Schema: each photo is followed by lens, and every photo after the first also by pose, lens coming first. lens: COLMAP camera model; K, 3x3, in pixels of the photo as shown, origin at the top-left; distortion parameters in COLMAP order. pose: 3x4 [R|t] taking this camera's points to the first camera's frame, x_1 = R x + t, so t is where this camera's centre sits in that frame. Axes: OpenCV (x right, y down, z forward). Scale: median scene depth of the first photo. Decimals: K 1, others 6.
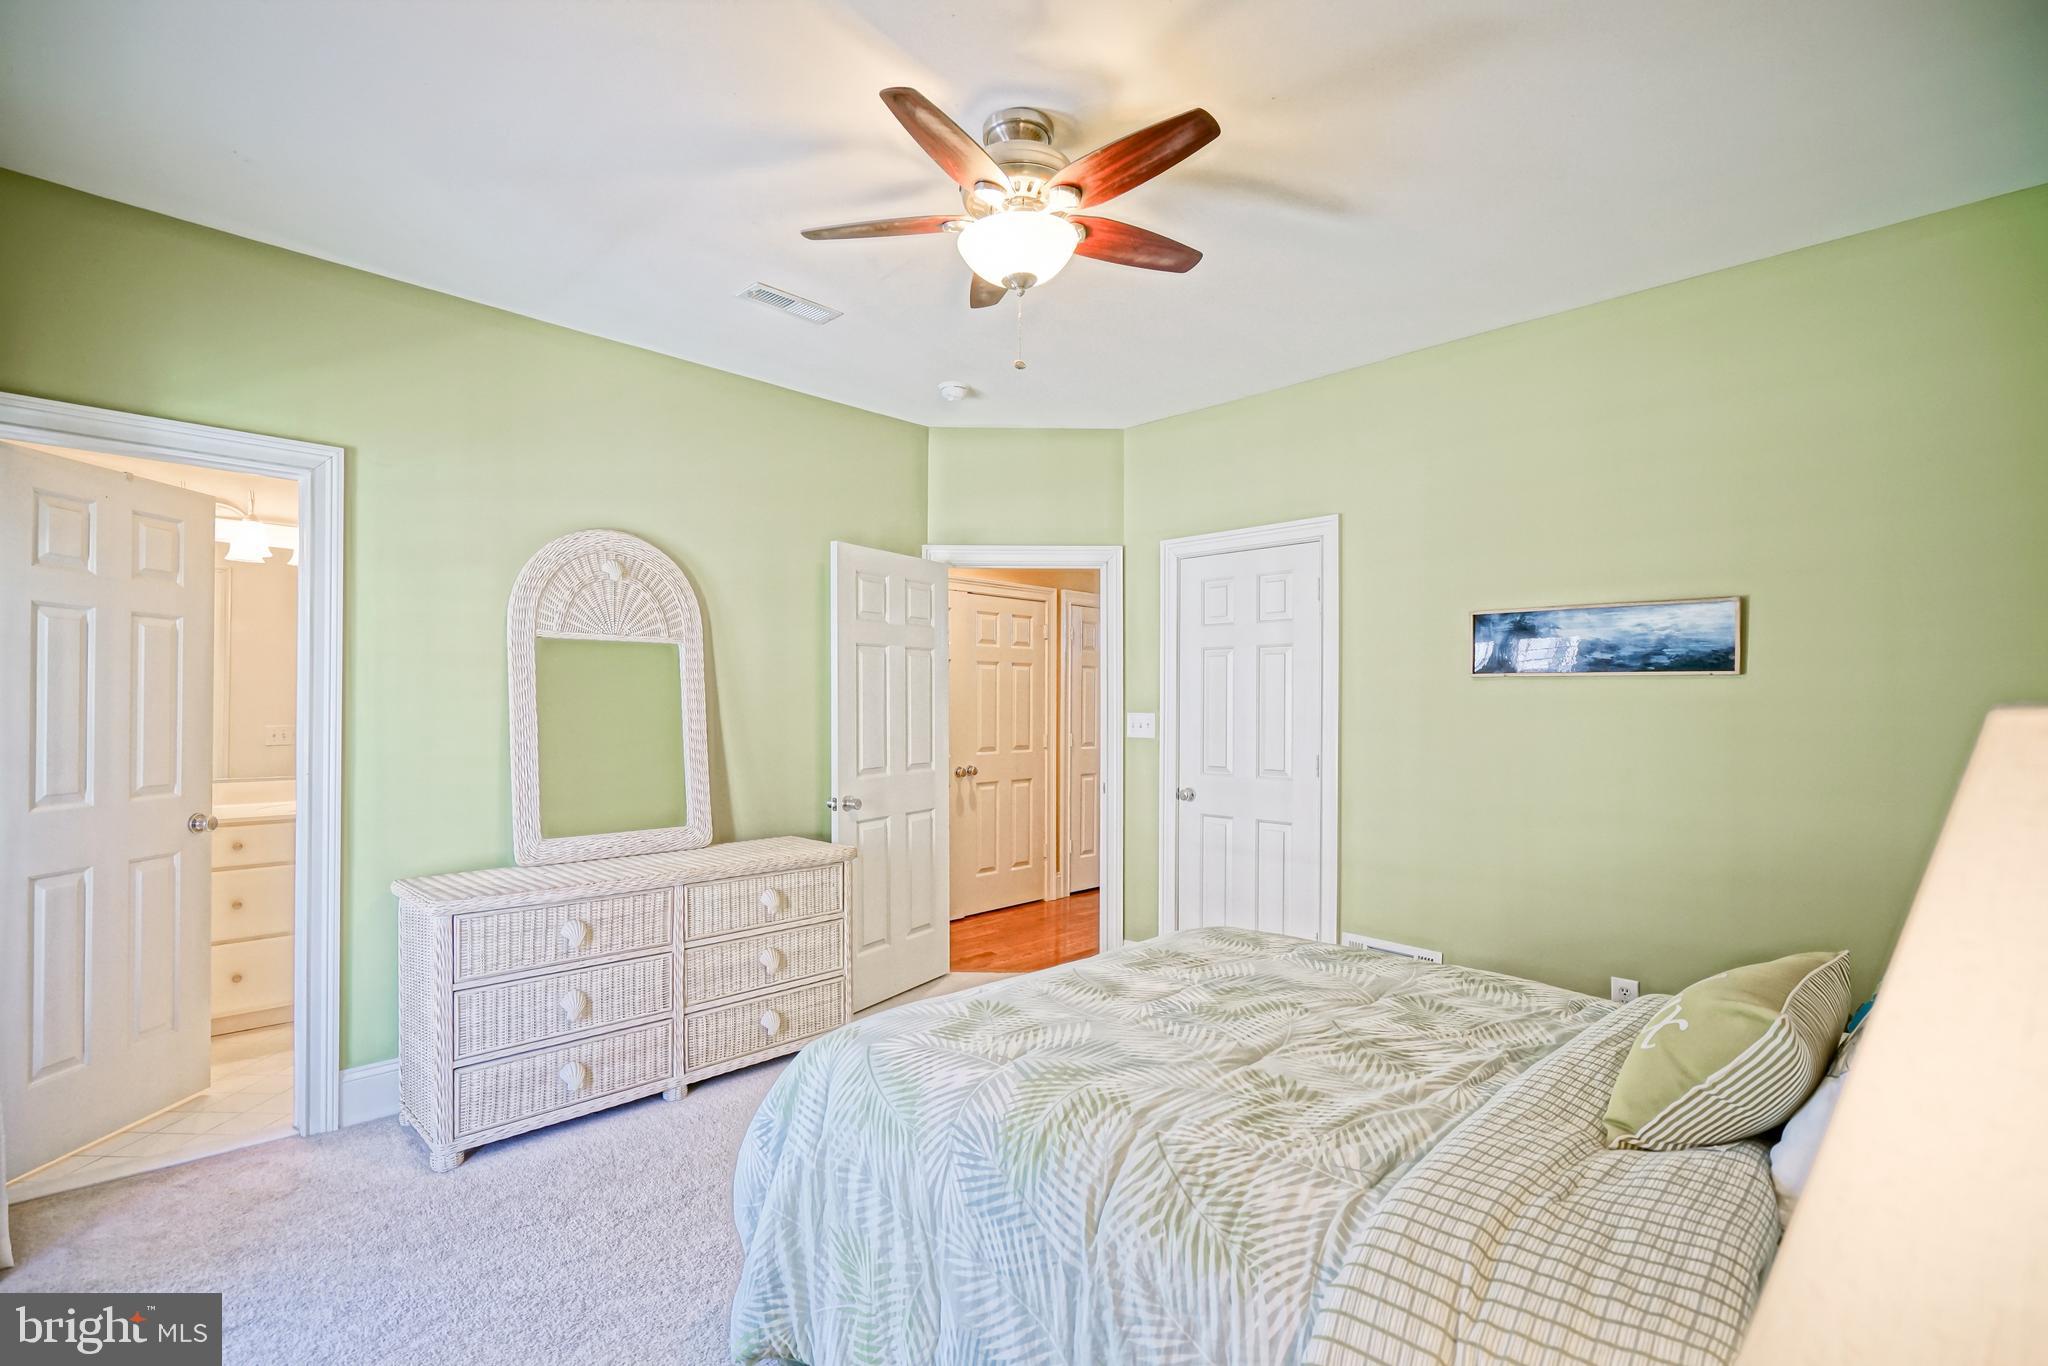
lens RADIAL K [[961.3, 0, 1024.0], [0, 961.3, 683.0], [0, 0, 1]] dist [-0.004648, -0.000242]
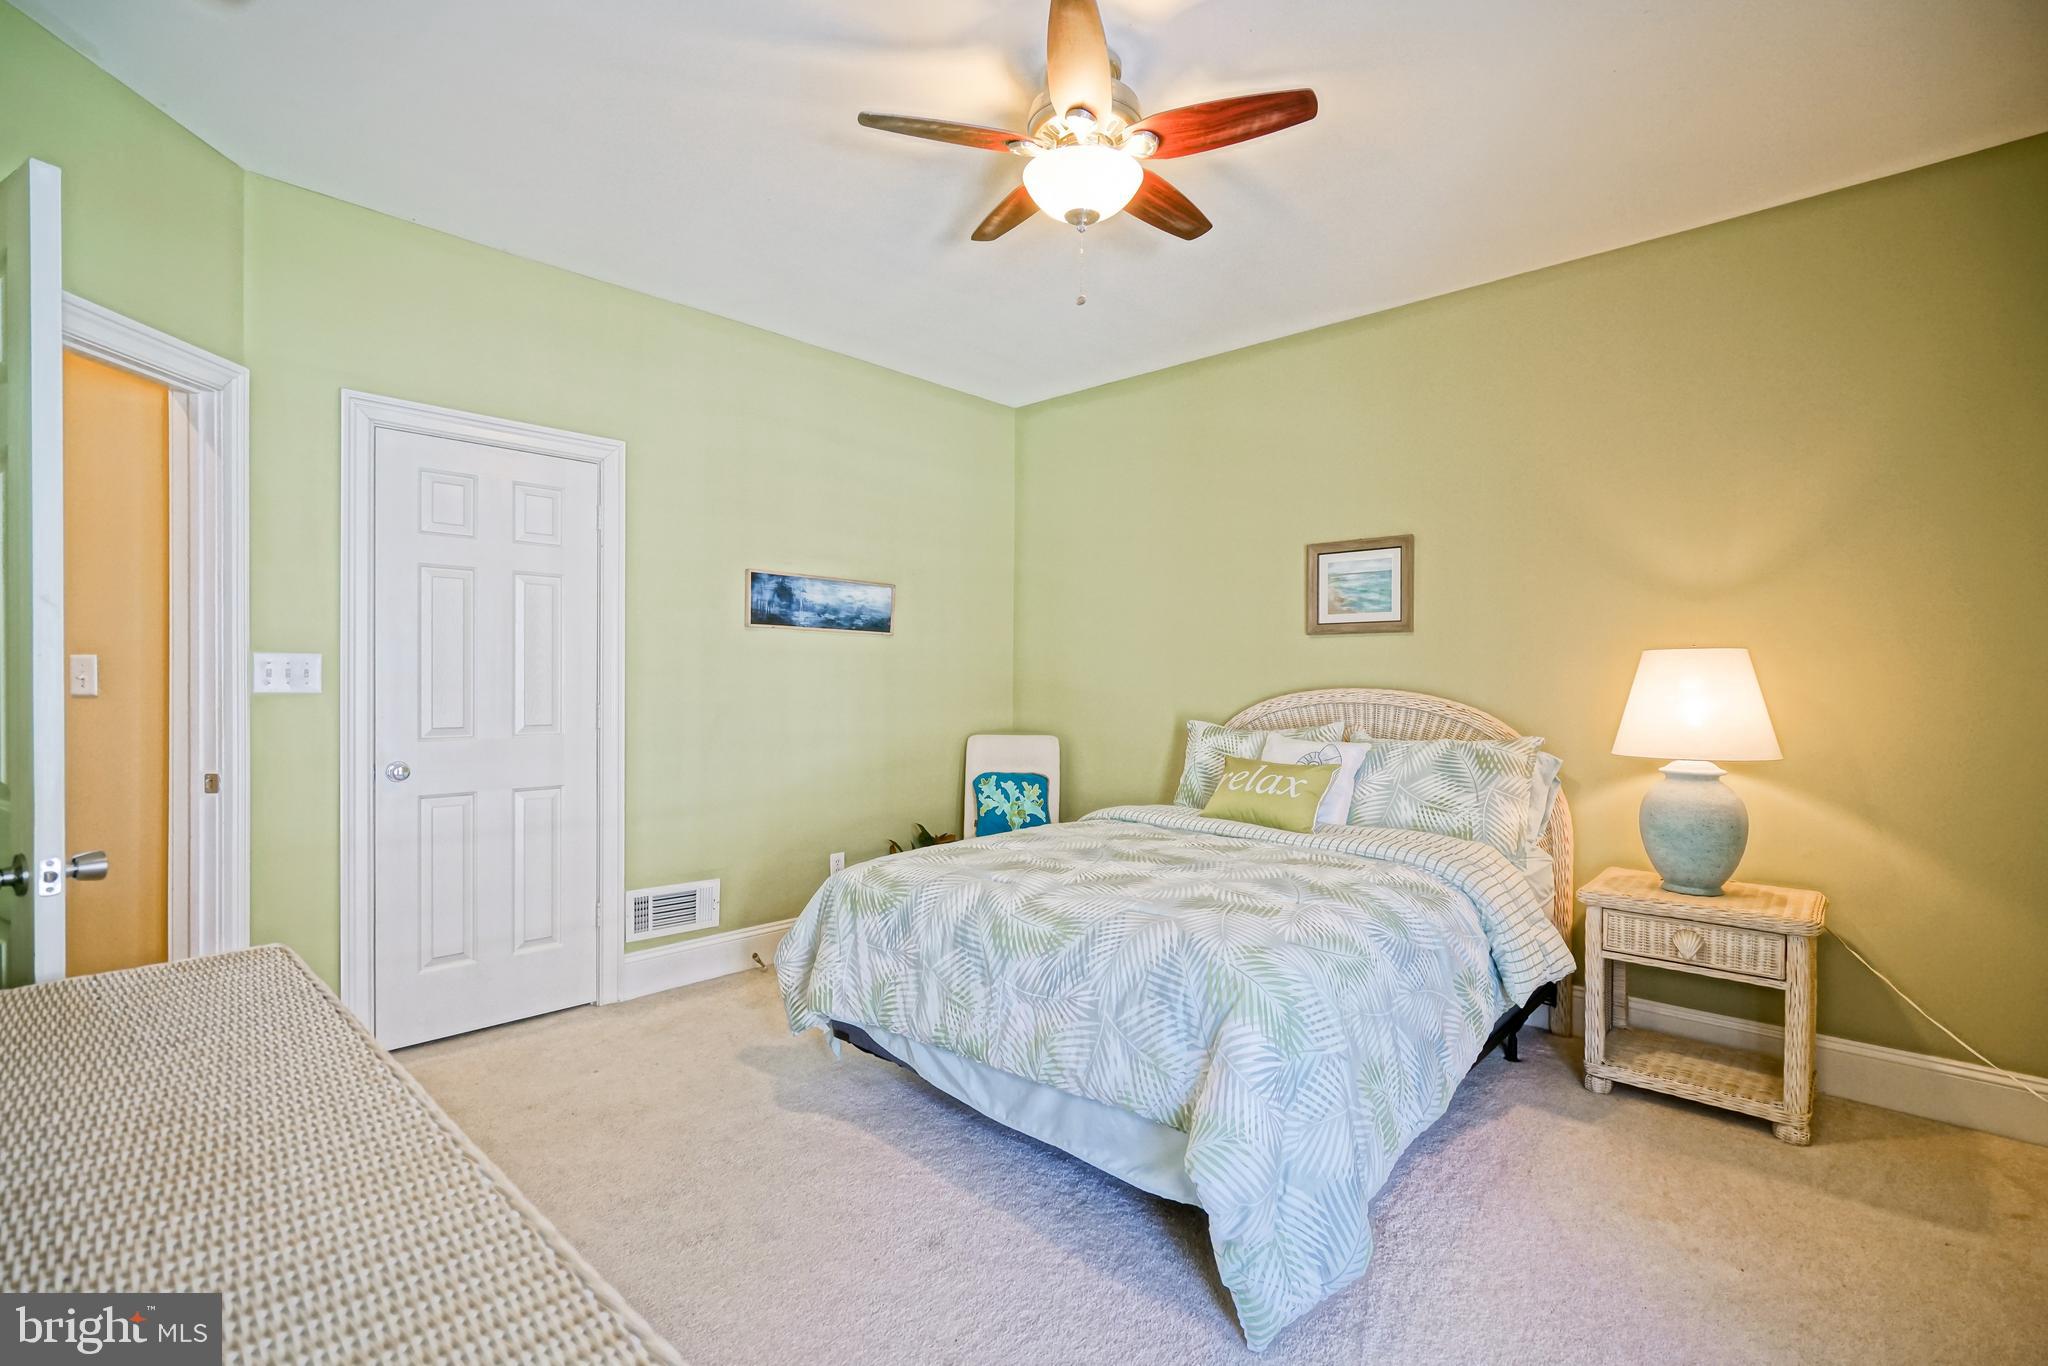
lens RADIAL K [[923.6, 0, 1017.8], [0, 923.6, 674.1], [0, 0, 1]] dist [-0.000107, 0.000351]
pose [[-0.012162, -0.002364, 0.999923, -0.648882], [-0.028716, 0.999586, 0.002014, 0.039394], [-0.999514, -0.028689, -0.012225, 0.719748]]
